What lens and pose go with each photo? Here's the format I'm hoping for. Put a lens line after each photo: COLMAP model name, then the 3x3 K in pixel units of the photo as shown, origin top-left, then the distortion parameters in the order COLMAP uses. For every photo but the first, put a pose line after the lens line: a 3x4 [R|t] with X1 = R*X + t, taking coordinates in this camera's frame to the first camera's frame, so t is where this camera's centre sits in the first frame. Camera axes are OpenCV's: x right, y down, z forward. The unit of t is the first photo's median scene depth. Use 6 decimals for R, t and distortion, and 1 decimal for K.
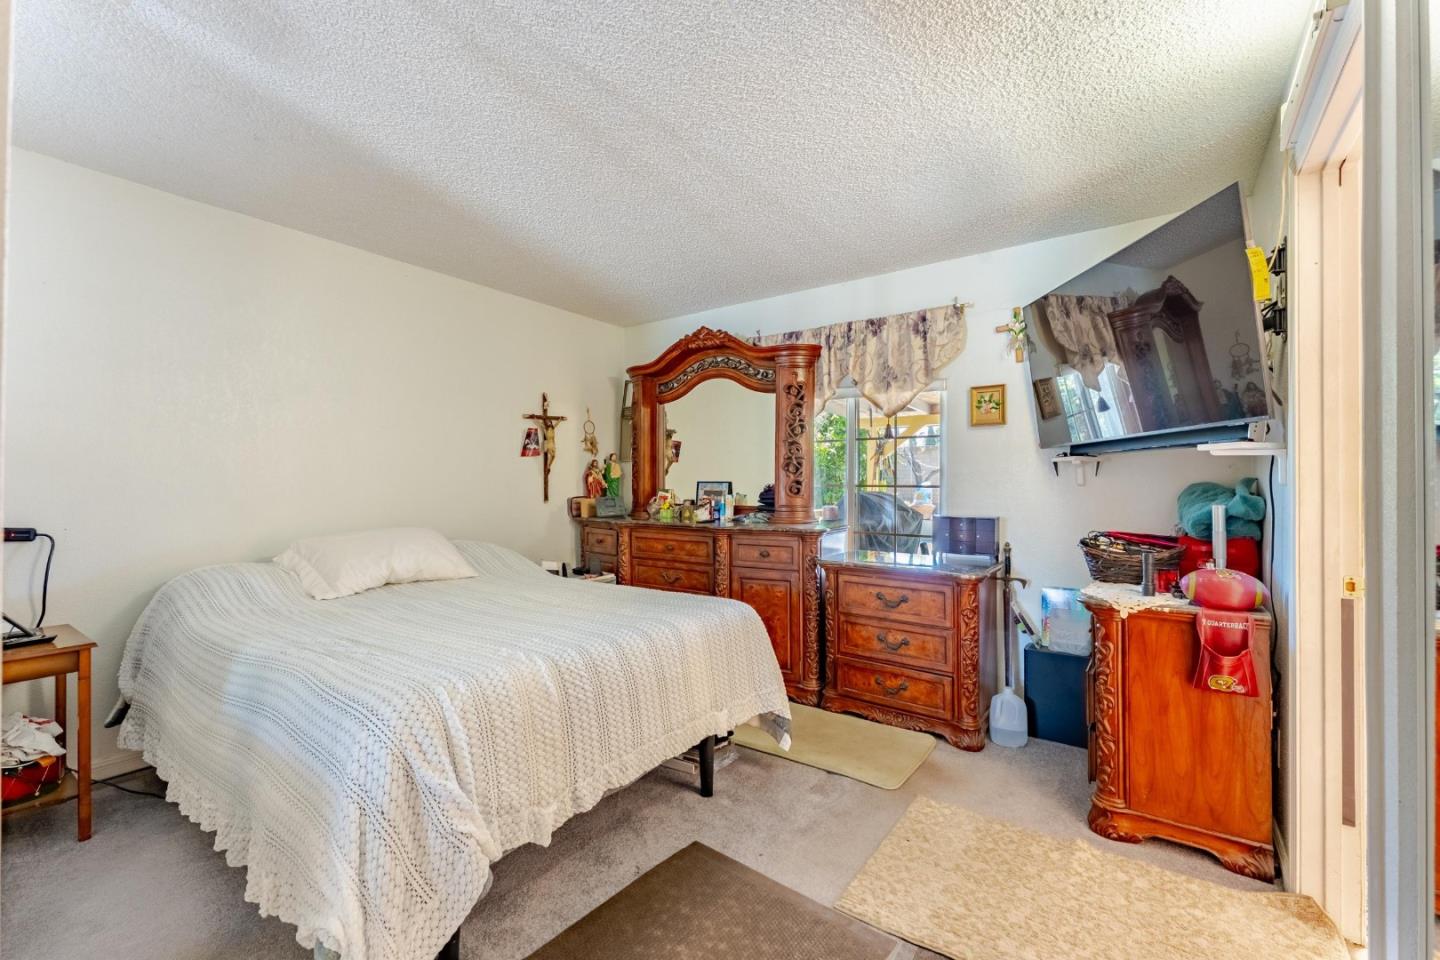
lens RADIAL K [[562.8, 0, 725.3], [0, 562.8, 480.4], [0, 0, 1]] dist [0.003618, 0.000030]
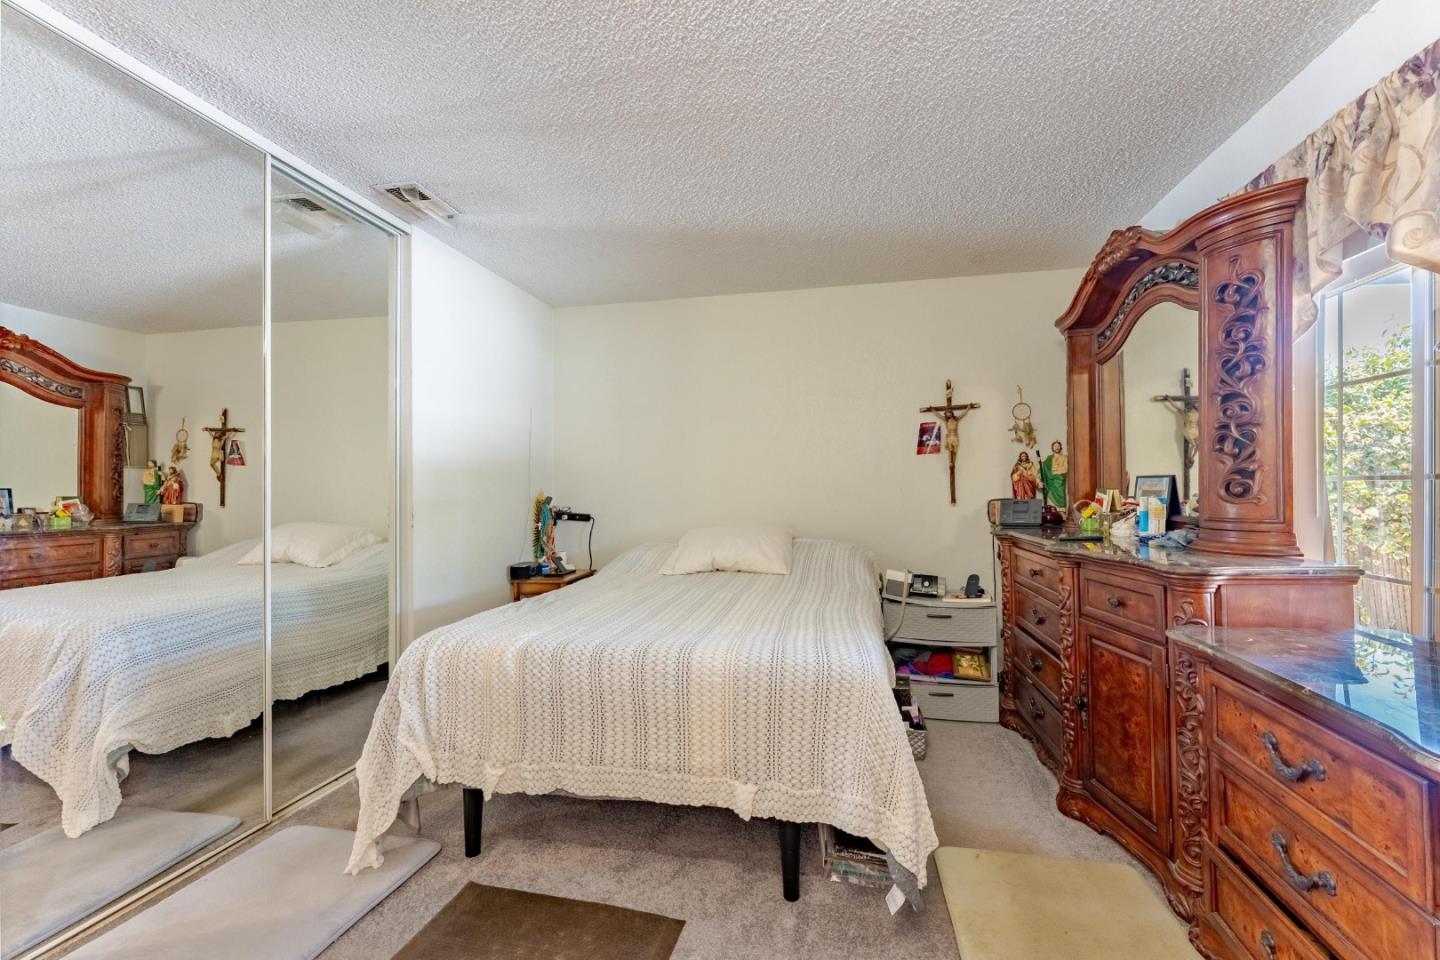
lens RADIAL K [[562.8, 0, 730.1], [0, 562.8, 492.8], [0, 0, 1]] dist [0.003618, 0.000030]
pose [[0.457608, -0.003324, -0.889148, 0.361110], [0.021466, 0.999743, 0.007310, 0.007296], [0.888895, -0.022431, 0.457562, 0.356265]]
